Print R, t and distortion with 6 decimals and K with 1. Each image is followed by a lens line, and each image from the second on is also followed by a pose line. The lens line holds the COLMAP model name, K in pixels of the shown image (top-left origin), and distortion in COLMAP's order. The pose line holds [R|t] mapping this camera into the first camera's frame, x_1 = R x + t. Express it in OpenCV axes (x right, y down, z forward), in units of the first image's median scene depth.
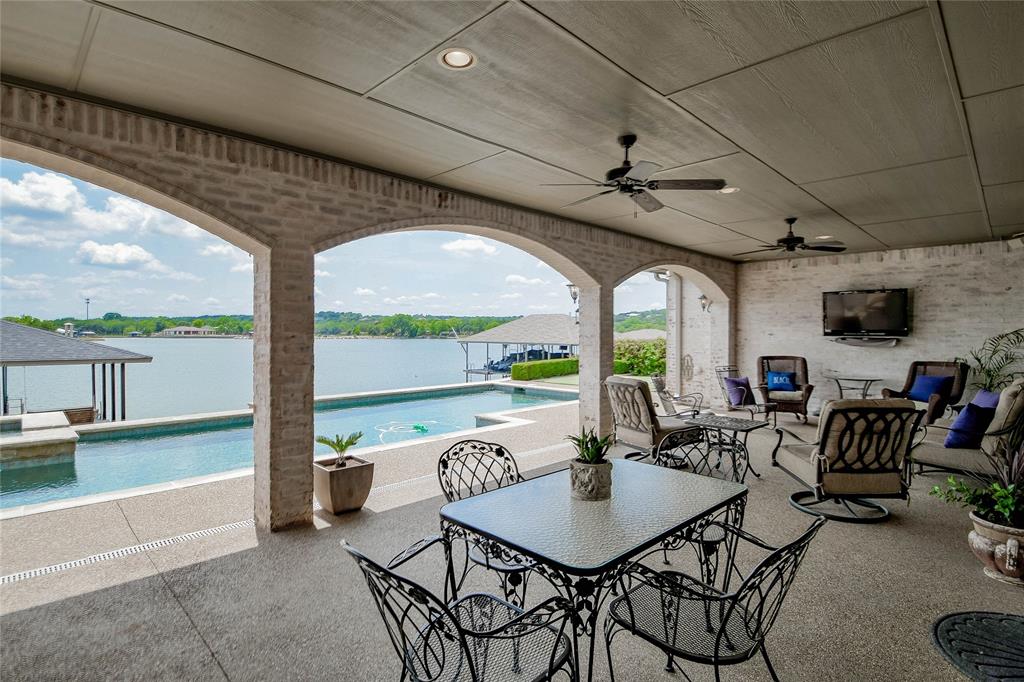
lens RADIAL K [[509.1, 0, 505.2], [0, 509.1, 337.6], [0, 0, 1]] dist [-0.004350, -0.010166]
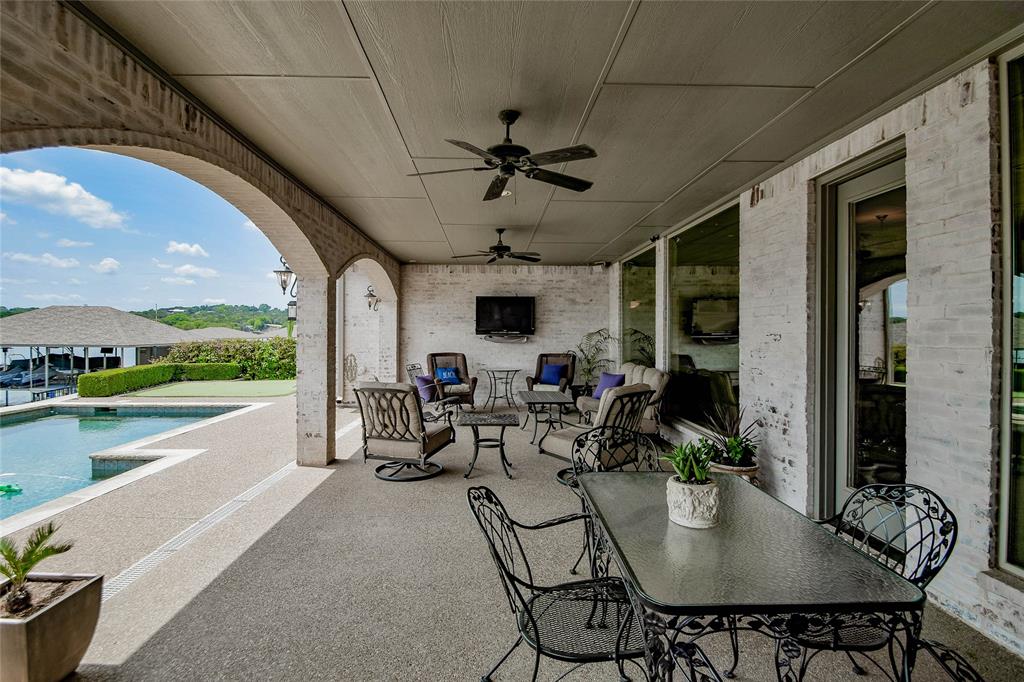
lens RADIAL K [[509.1, 0, 504.7], [0, 509.1, 335.7], [0, 0, 1]] dist [-0.004350, -0.010166]
pose [[0.685661, -0.004486, 0.727908, -0.198501], [0.005190, 0.999986, 0.001274, -0.001487], [-0.727903, 0.002904, 0.685674, 0.188227]]
